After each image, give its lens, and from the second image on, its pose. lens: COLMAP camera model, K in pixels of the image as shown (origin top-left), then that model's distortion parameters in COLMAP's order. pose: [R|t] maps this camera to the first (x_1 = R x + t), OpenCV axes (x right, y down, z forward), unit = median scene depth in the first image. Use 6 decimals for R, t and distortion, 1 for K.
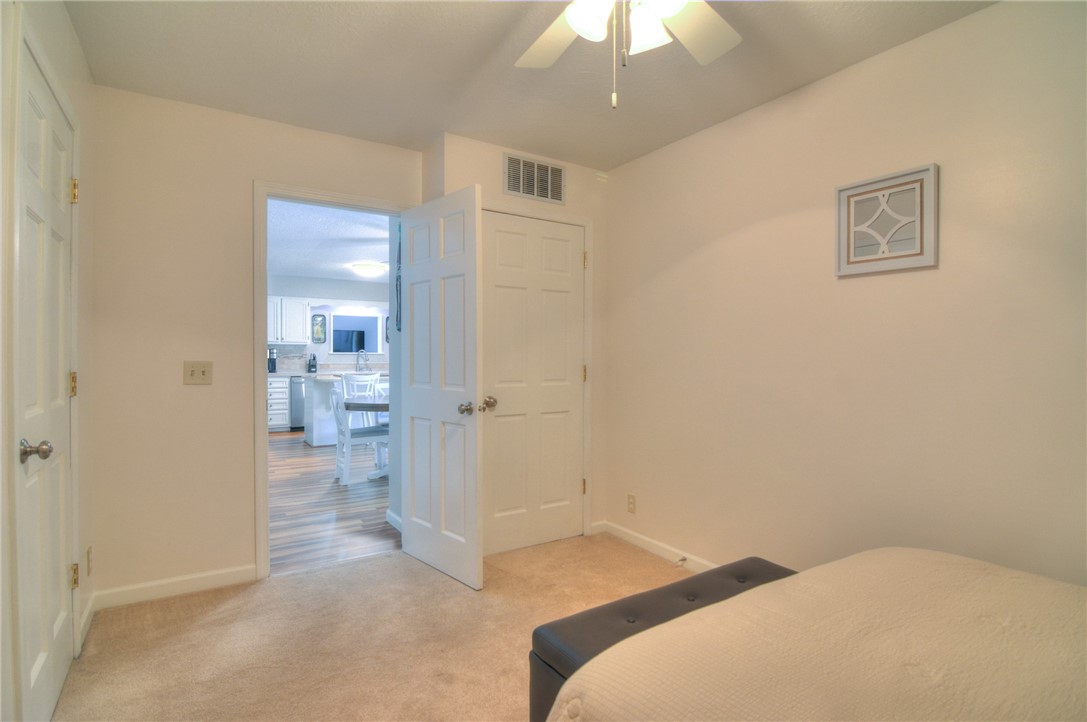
lens RADIAL K [[540.3, 0, 547.8], [0, 540.3, 358.7], [0, 0, 1]] dist [-0.002927, -0.011378]
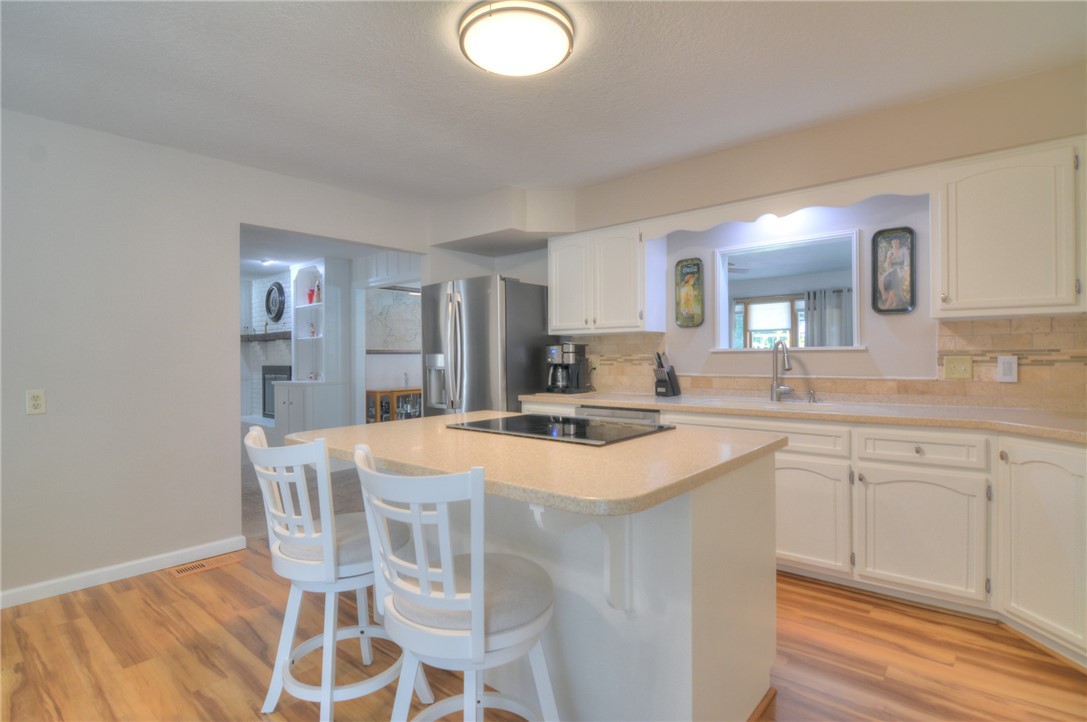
lens RADIAL K [[540.3, 0, 547.8], [0, 540.3, 358.7], [0, 0, 1]] dist [-0.002927, -0.011378]
pose [[0.287143, 0.001433, -0.957887, -0.053470], [0.003250, 0.999992, 0.002470, -0.005657], [0.957882, -0.003822, 0.287136, 0.775714]]
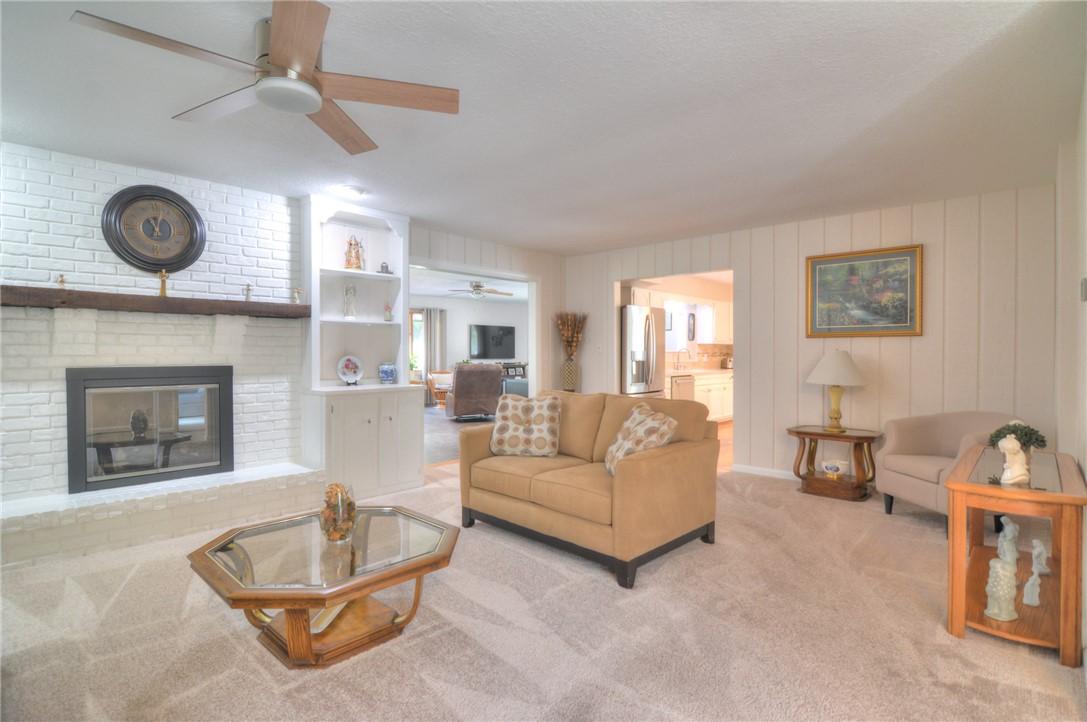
lens RADIAL K [[540.3, 0, 547.8], [0, 540.3, 358.7], [0, 0, 1]] dist [-0.002927, -0.011378]
pose [[0.972430, -0.001659, 0.233191, -0.814224], [0.000397, 0.999985, 0.005460, -0.002862], [-0.233196, -0.005217, 0.972416, 0.138292]]
